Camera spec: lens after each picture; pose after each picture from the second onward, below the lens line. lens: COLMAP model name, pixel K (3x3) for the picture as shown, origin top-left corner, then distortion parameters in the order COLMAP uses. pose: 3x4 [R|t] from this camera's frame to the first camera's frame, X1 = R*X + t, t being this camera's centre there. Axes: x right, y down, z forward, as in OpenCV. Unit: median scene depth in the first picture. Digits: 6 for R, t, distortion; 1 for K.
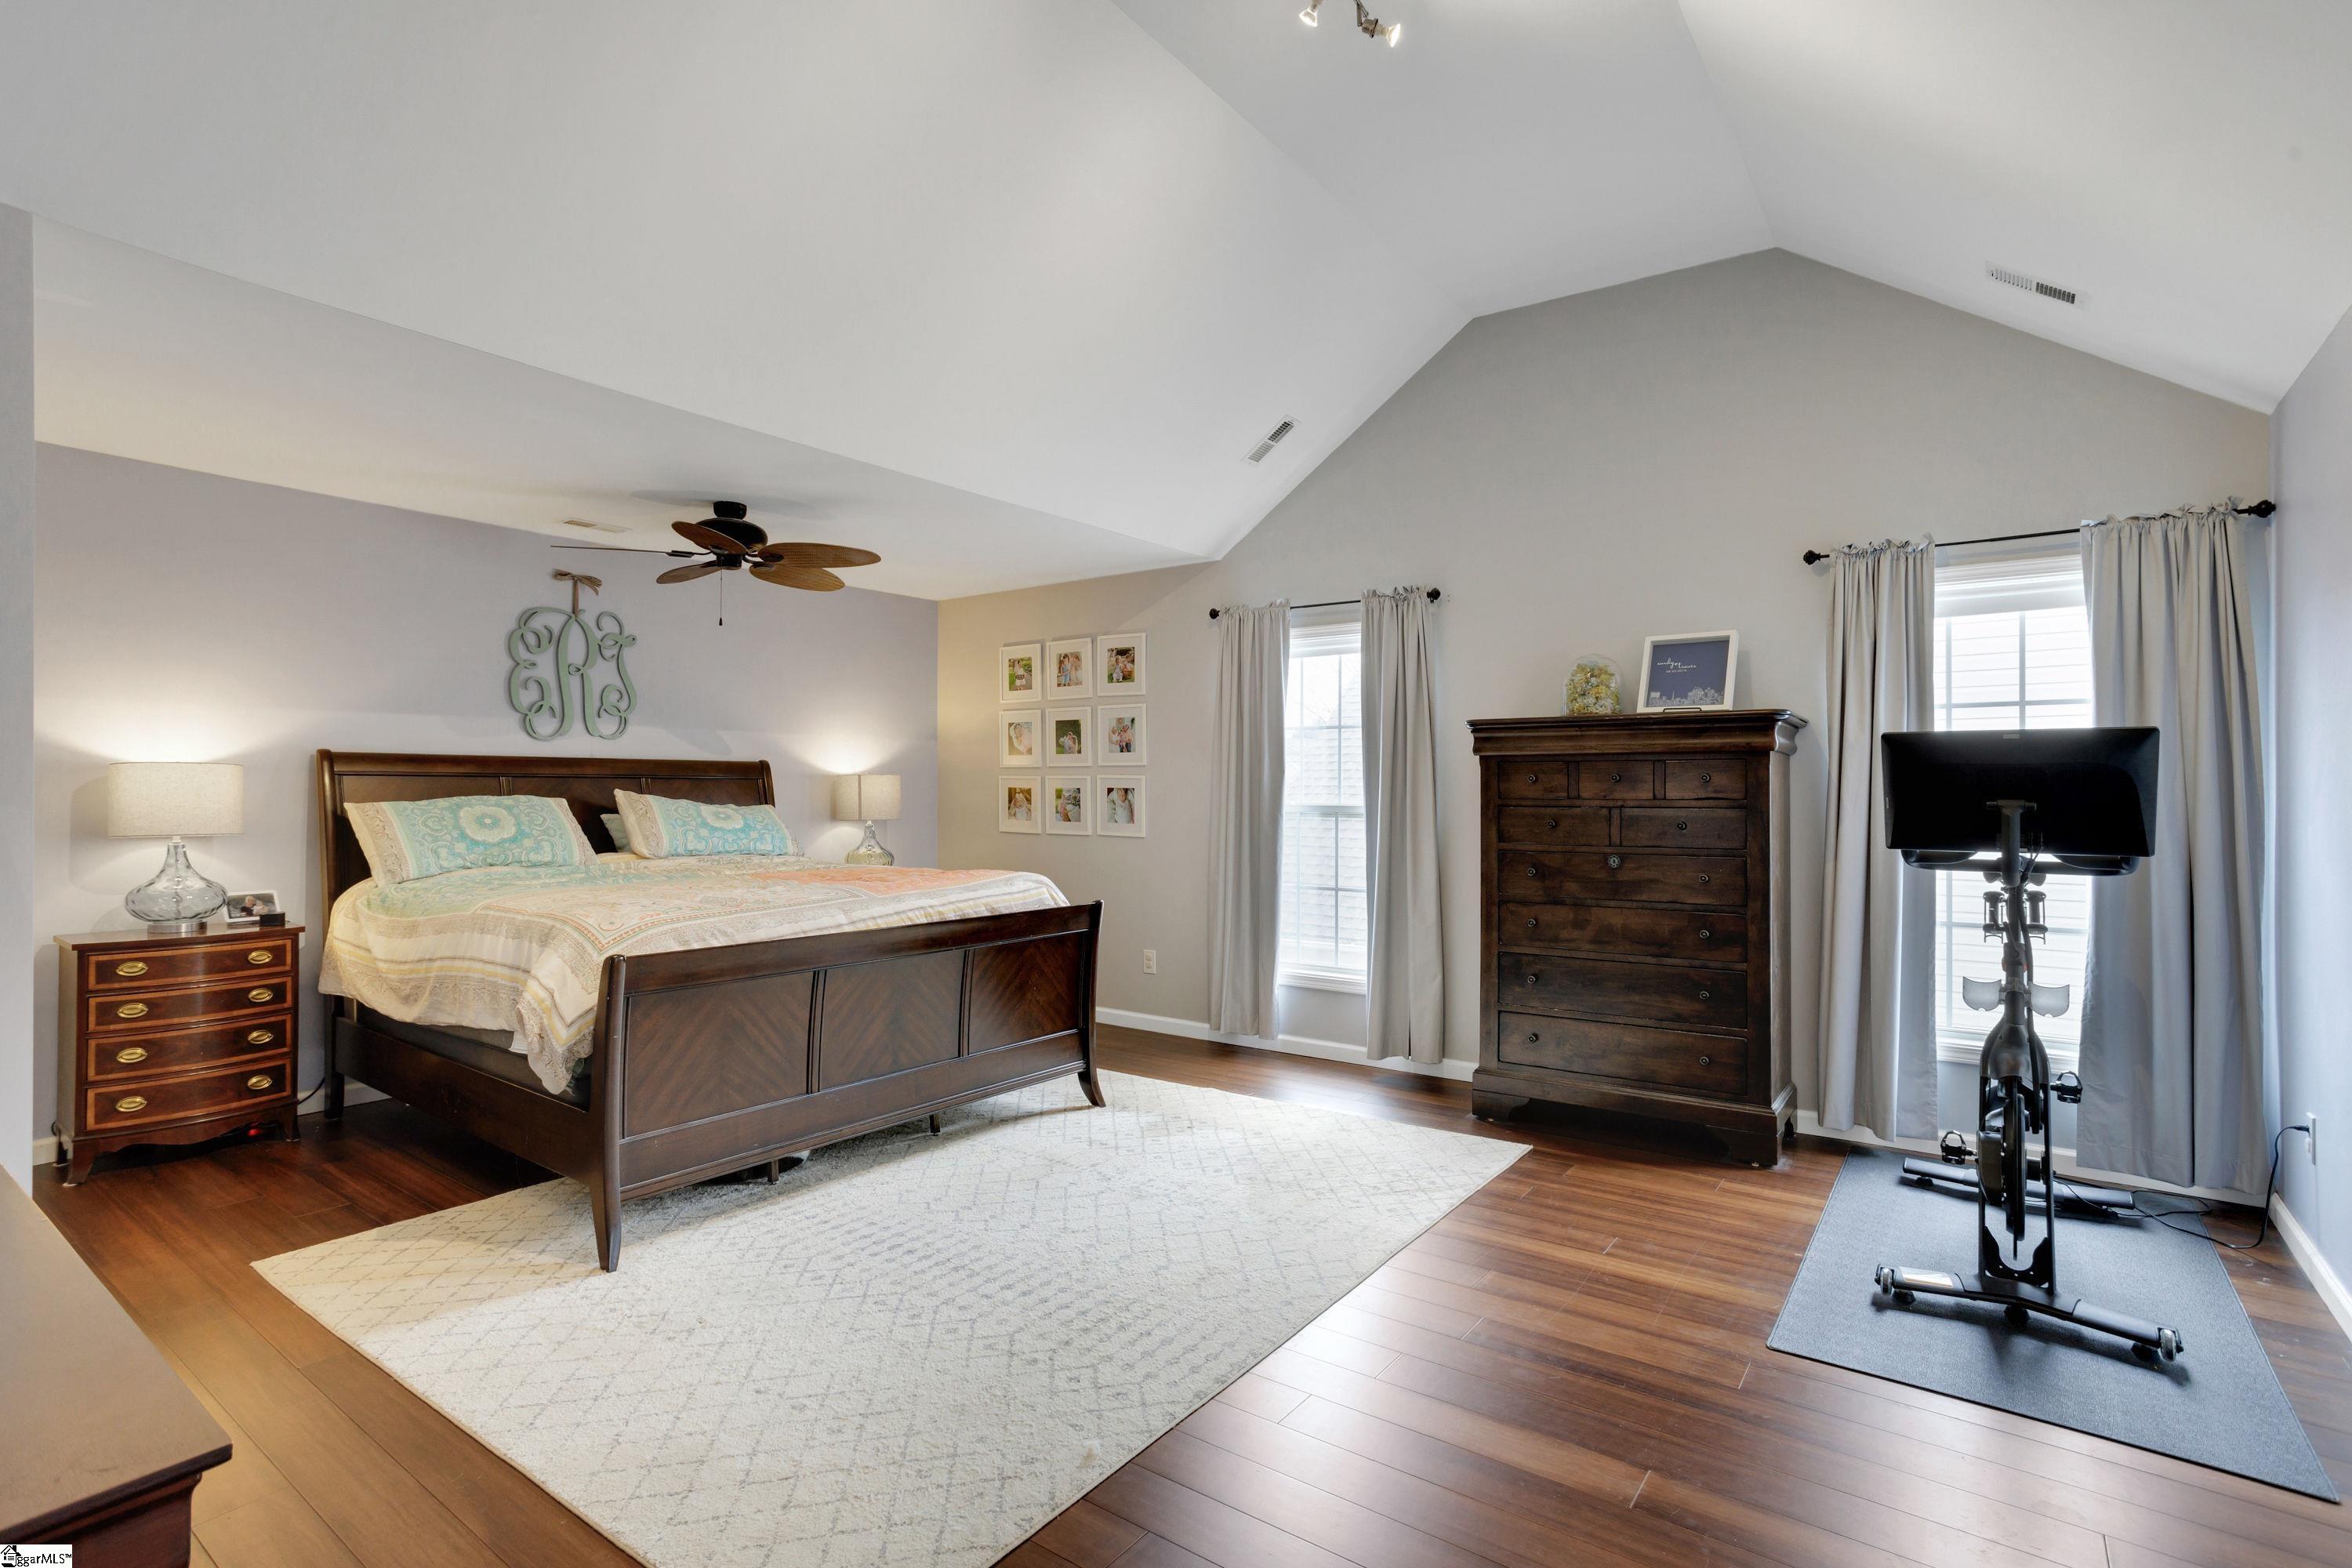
lens RADIAL K [[1111.9, 0, 1177.6], [0, 1111.9, 774.3], [0, 0, 1]] dist [-0.099778, -0.000348]
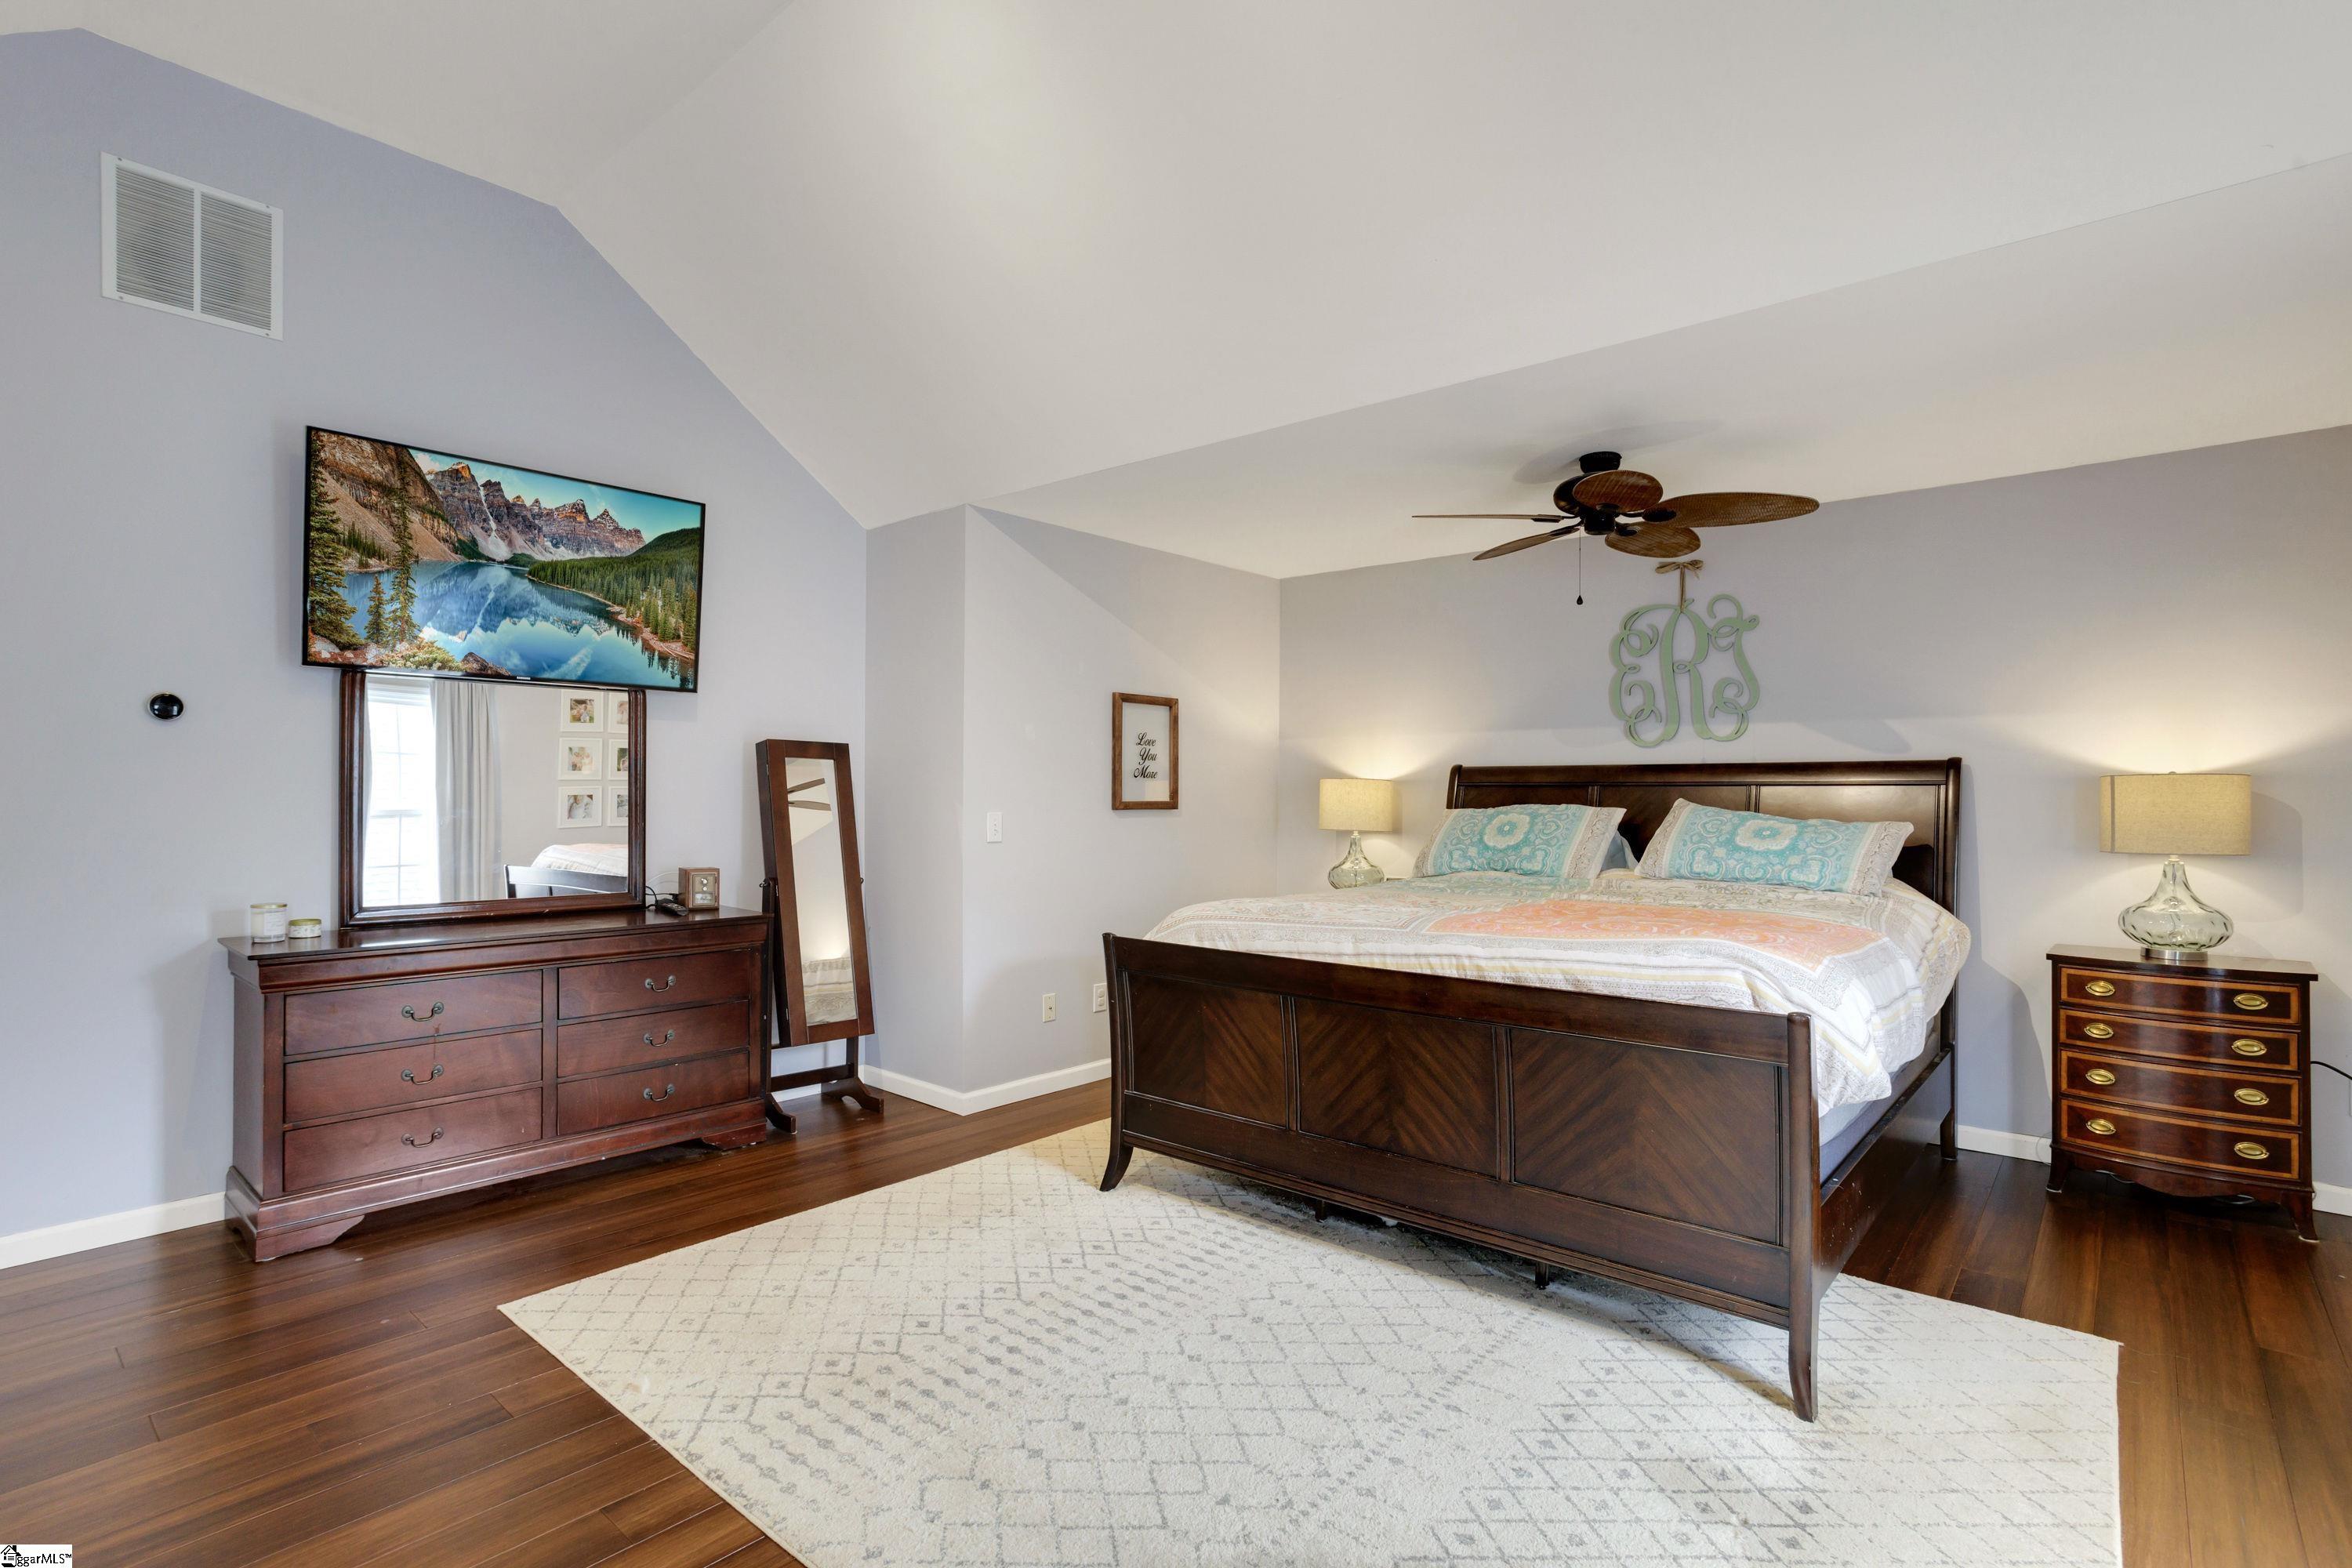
lens RADIAL K [[1119.0, 0, 1176.0], [0, 1119.0, 784.0], [0, 0, 1]] dist [-0.128077, 0.122341]
pose [[-0.082175, -0.011956, -0.996546, 0.448642], [0.005776, 0.999906, -0.012473, 0.011765], [0.996601, -0.006781, -0.082099, 0.742248]]
